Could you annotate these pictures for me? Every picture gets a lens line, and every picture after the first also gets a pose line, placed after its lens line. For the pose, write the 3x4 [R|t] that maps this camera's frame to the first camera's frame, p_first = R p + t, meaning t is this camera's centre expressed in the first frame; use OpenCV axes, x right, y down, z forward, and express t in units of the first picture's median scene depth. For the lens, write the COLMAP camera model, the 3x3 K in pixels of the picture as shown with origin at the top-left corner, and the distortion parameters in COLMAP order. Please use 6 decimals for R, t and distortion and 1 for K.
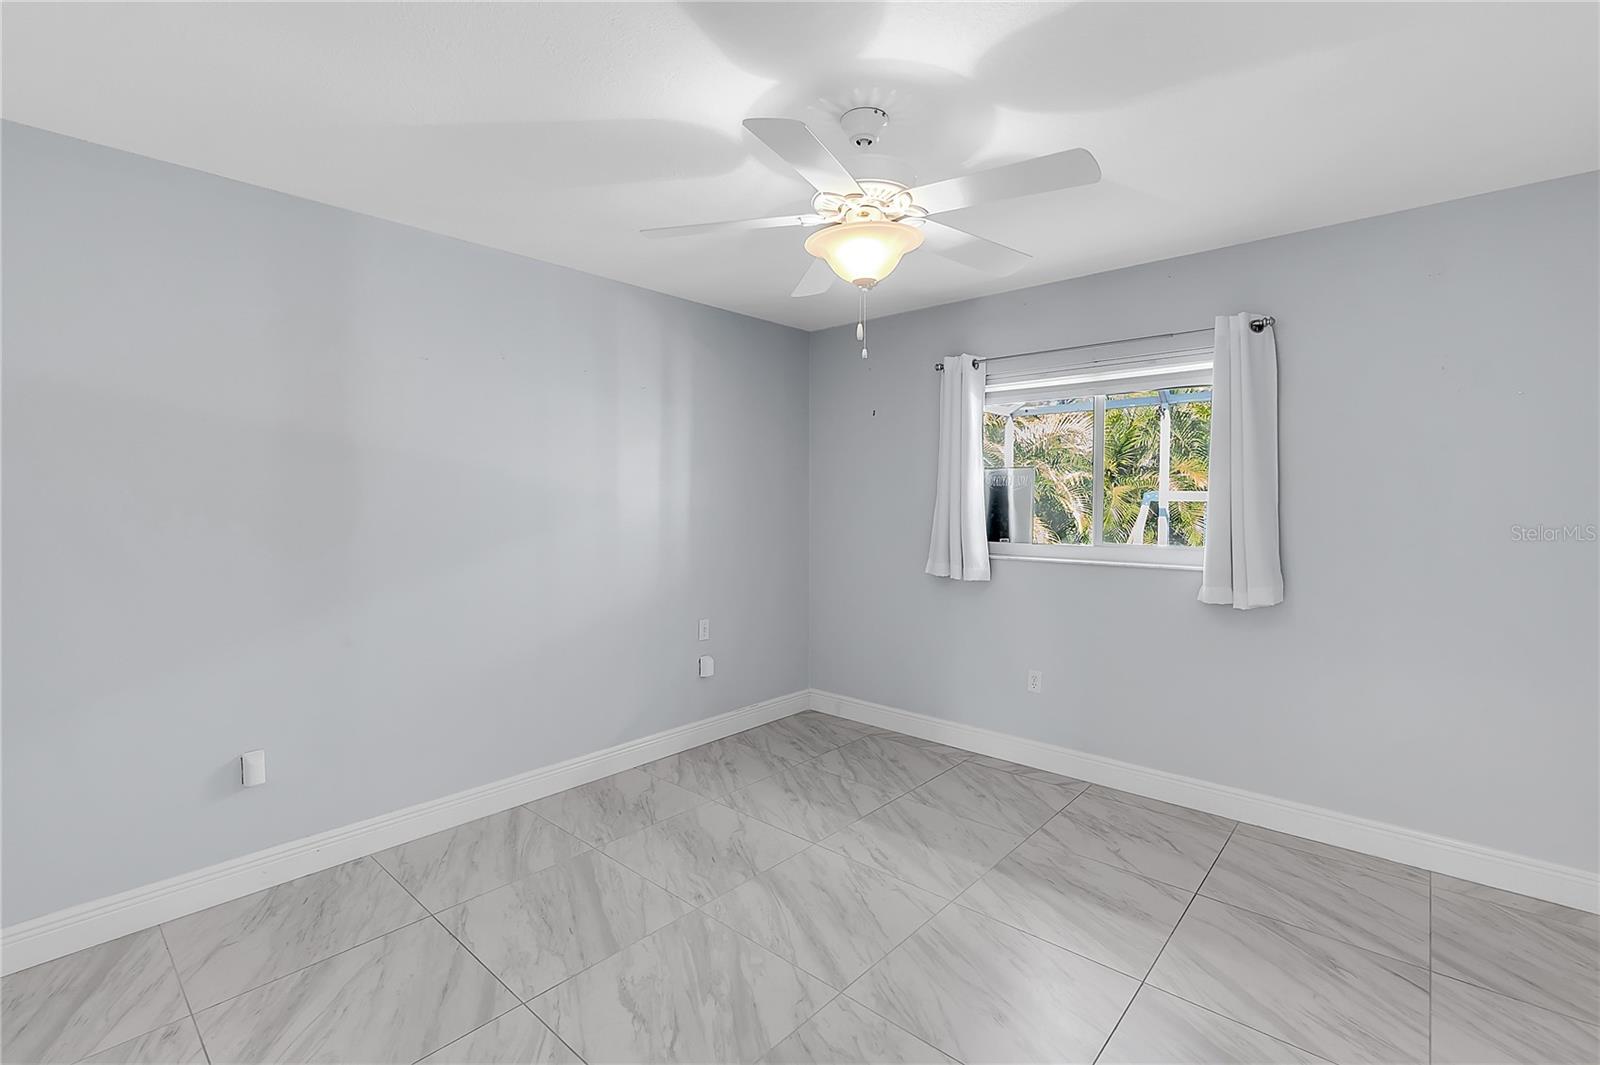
lens RADIAL K [[715.4, 0, 795.7], [0, 715.4, 523.4], [0, 0, 1]] dist [-0.001316, 0.000115]
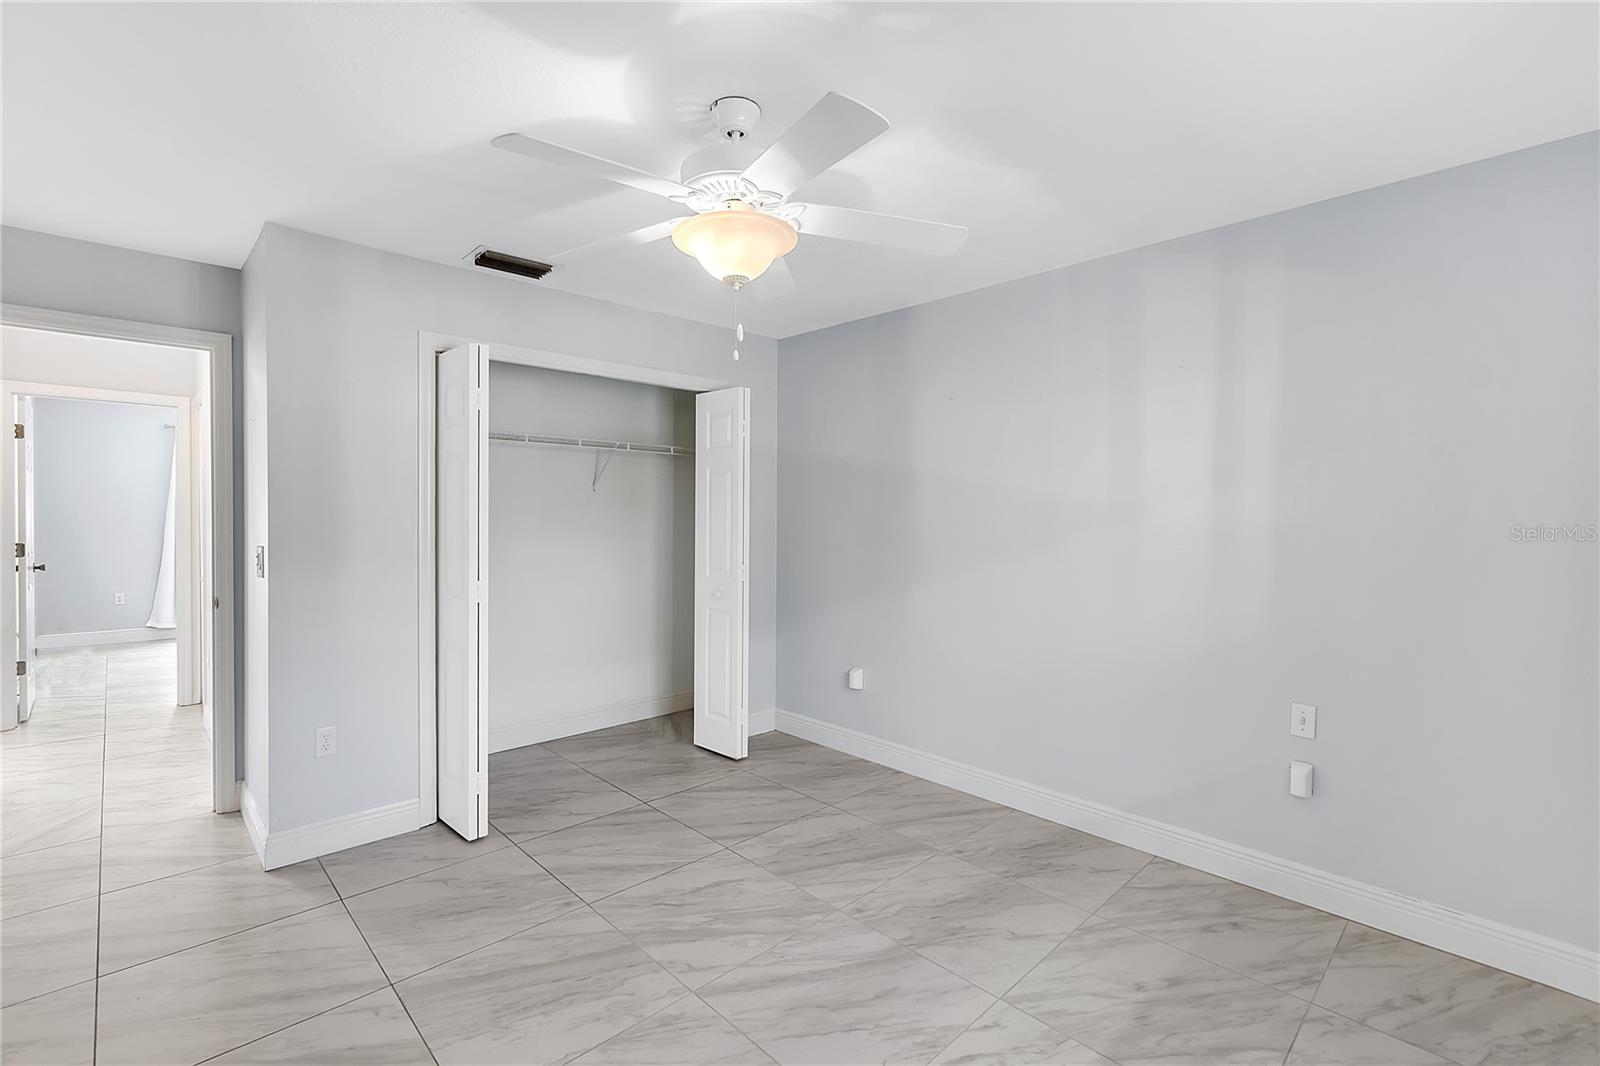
lens RADIAL K [[715.4, 0, 795.6], [0, 715.4, 525.2], [0, 0, 1]] dist [-0.001316, 0.000115]
pose [[-0.073611, 0.014646, -0.997179, 0.794653], [-0.039505, 0.999065, 0.017589, -0.024403], [0.996504, 0.040689, -0.072963, 0.895334]]
